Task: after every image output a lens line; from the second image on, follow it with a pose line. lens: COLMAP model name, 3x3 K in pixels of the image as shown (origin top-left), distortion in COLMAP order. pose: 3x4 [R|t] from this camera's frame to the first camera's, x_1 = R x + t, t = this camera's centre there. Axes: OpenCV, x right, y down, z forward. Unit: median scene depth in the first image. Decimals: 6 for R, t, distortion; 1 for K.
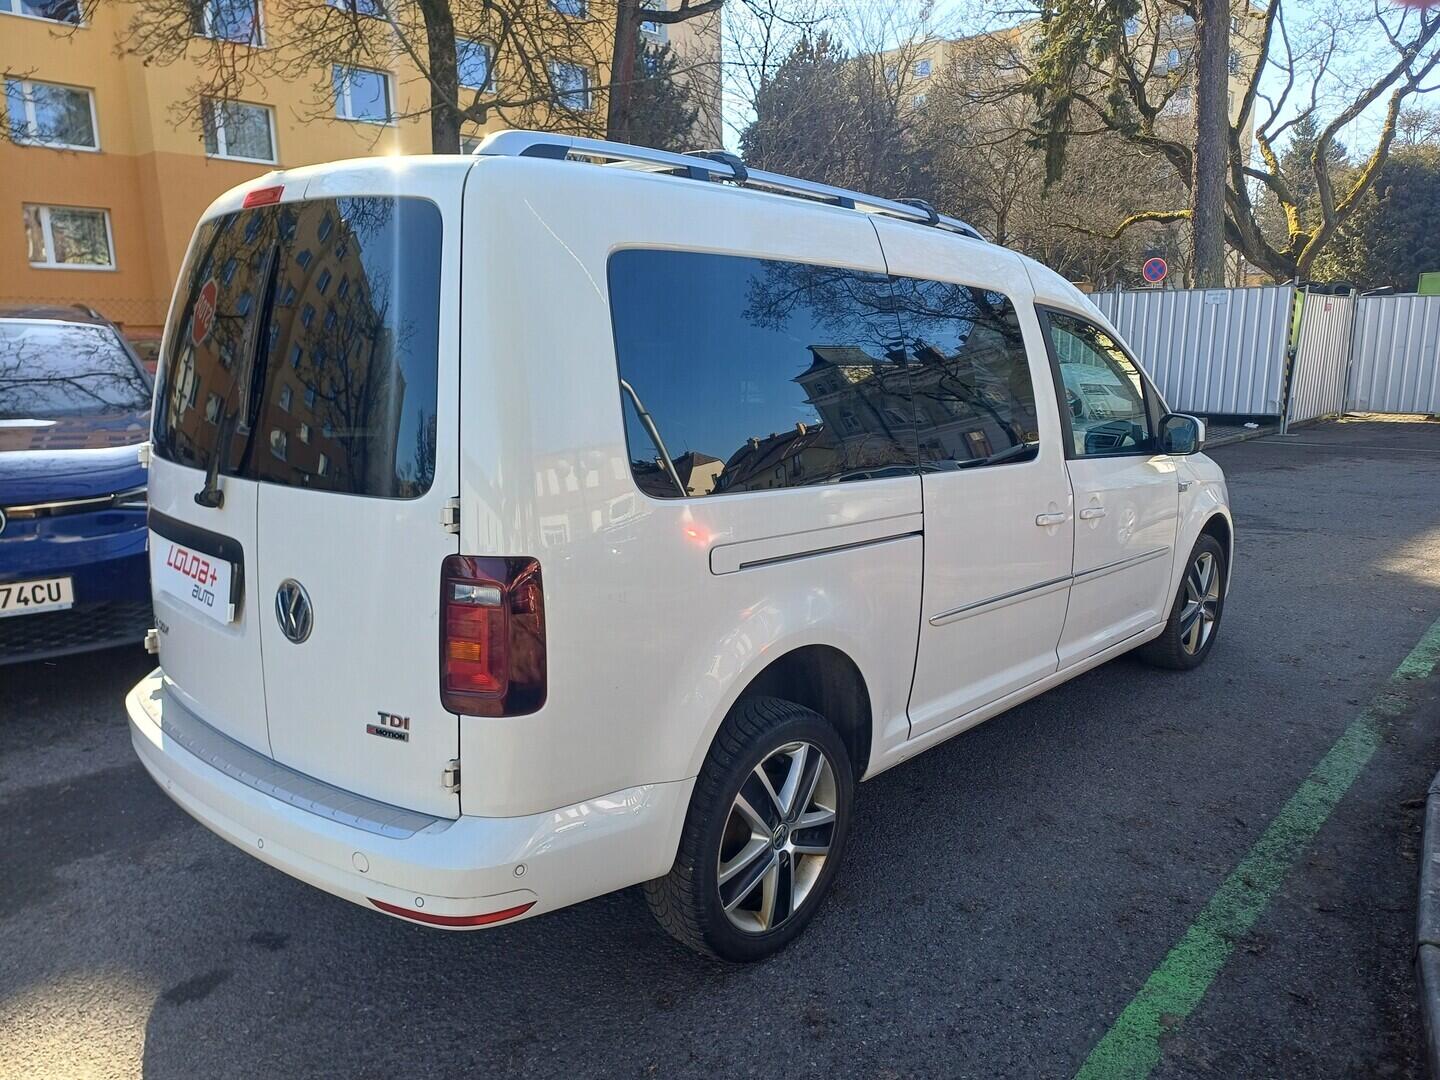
lens RADIAL K [[1067.3, 0, 733.0], [0, 1067.3, 548.6], [0, 0, 1]] dist [0.042658, -0.022843]
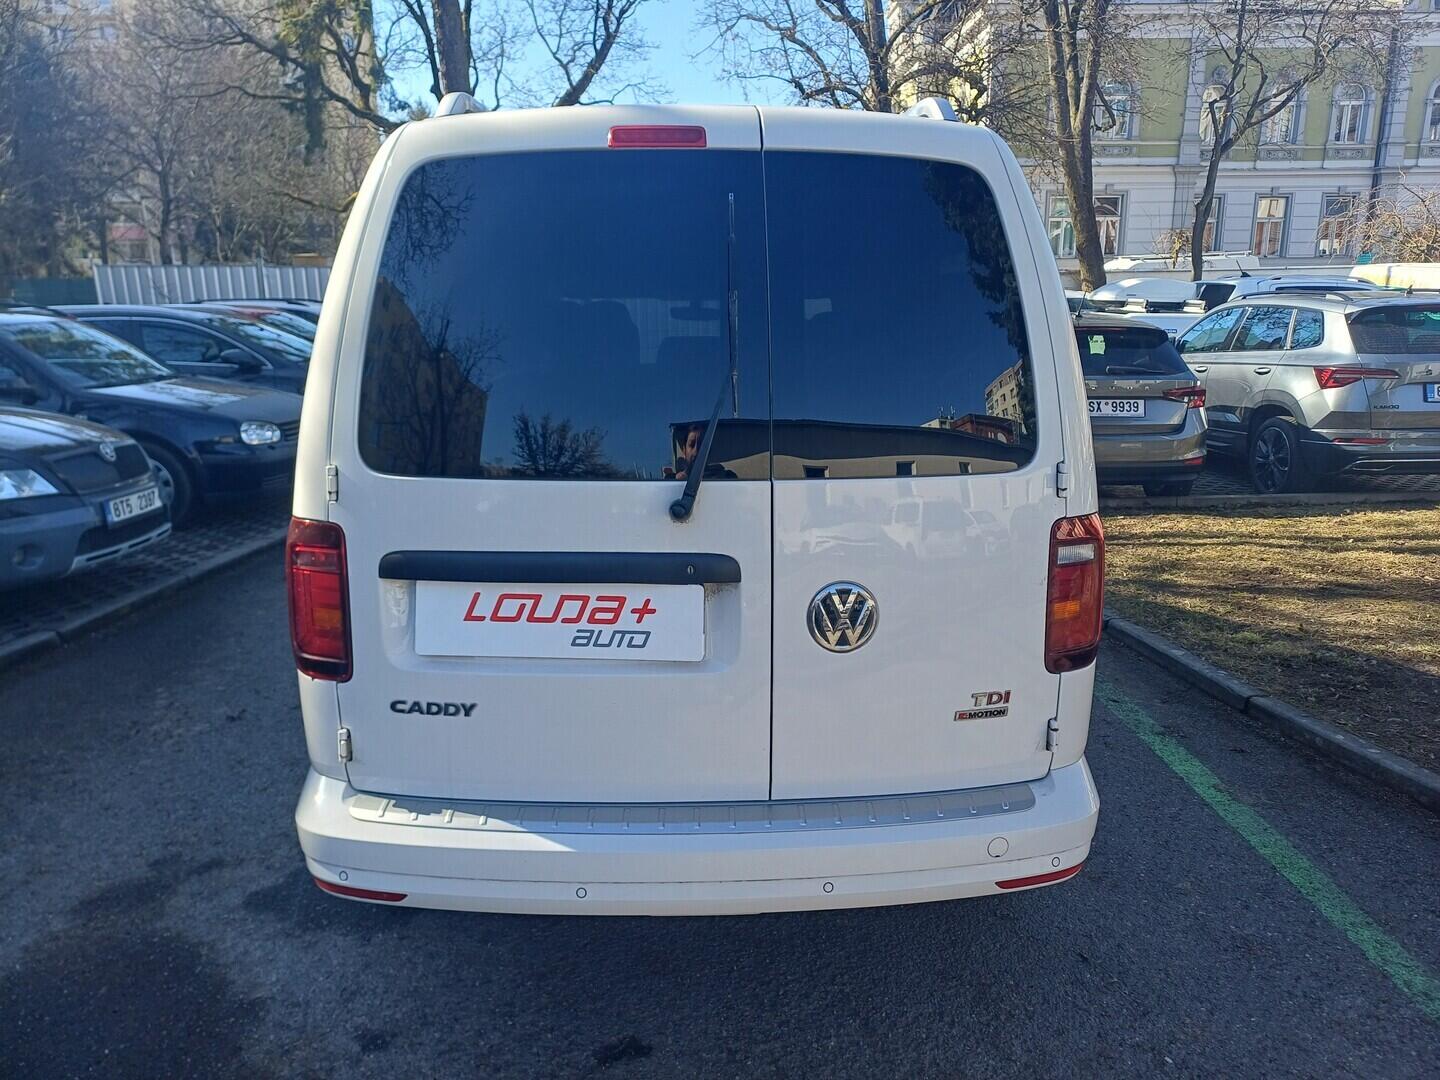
lens RADIAL K [[1067.3, 0, 733.4], [0, 1067.3, 537.5], [0, 0, 1]] dist [0.042658, -0.022843]
pose [[0.732854, -0.147526, 0.664200, -0.845073], [0.138860, 0.988093, 0.066254, -0.062852], [-0.666066, 0.043676, 0.744613, 0.317578]]
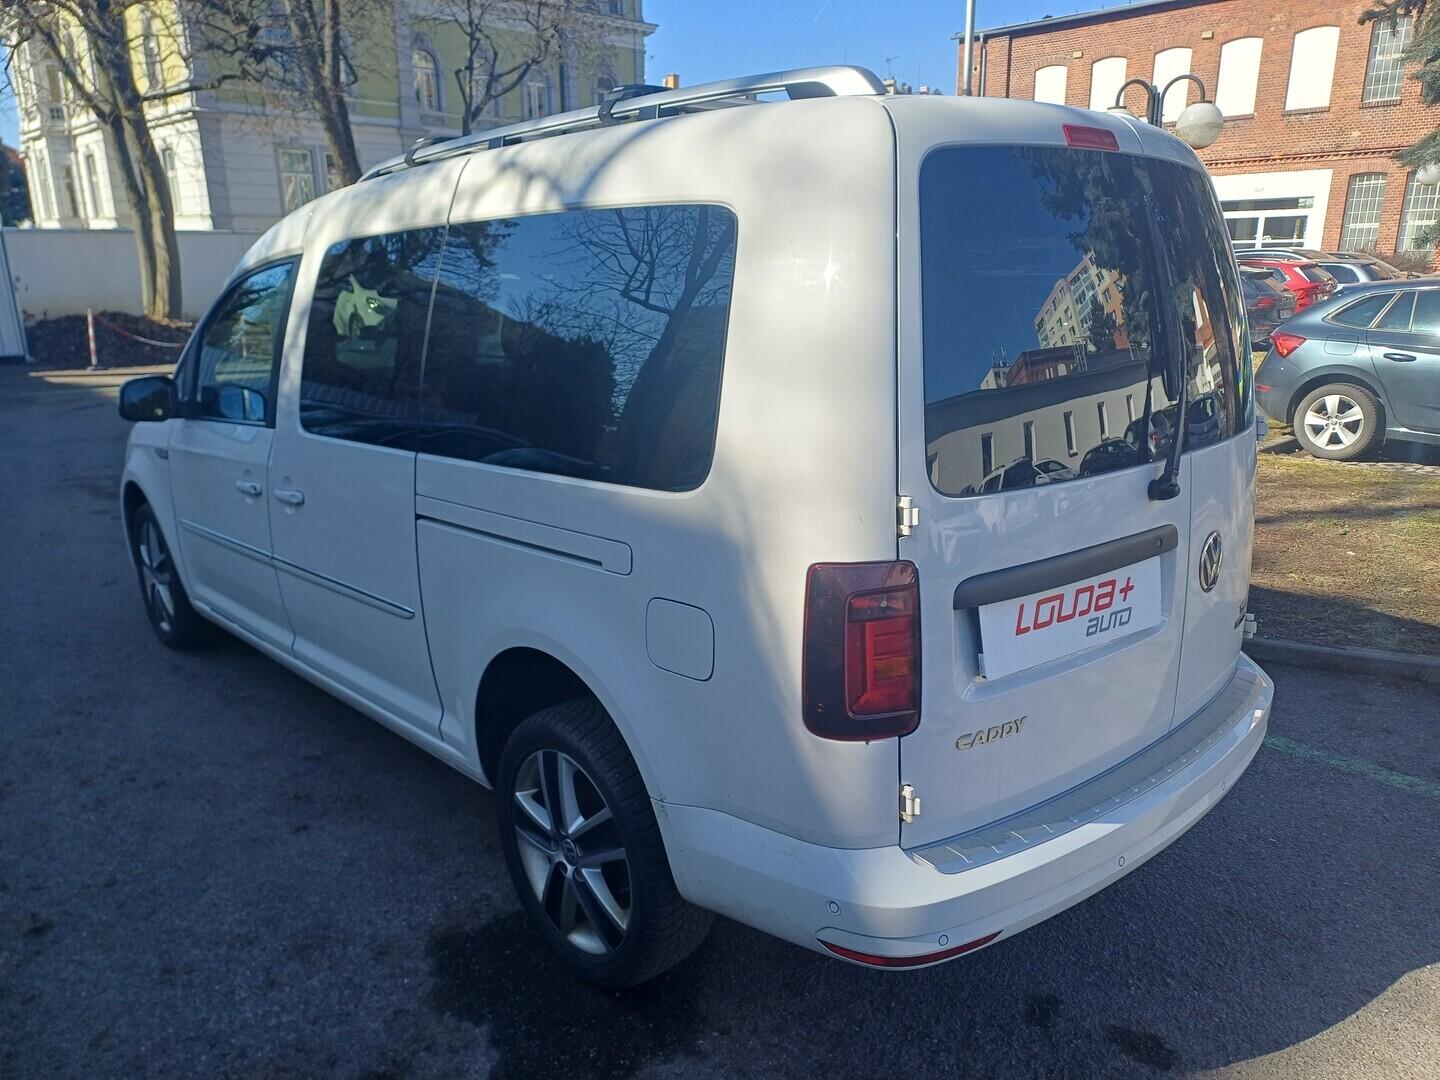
lens RADIAL K [[1067.3, 0, 719.3], [0, 1067.3, 543.0], [0, 0, 1]] dist [0.042658, -0.022843]
pose [[0.122382, -0.256439, 0.958782, -1.181117], [0.204137, 0.951892, 0.228539, -0.239548], [-0.971263, 0.167753, 0.168842, 1.030901]]
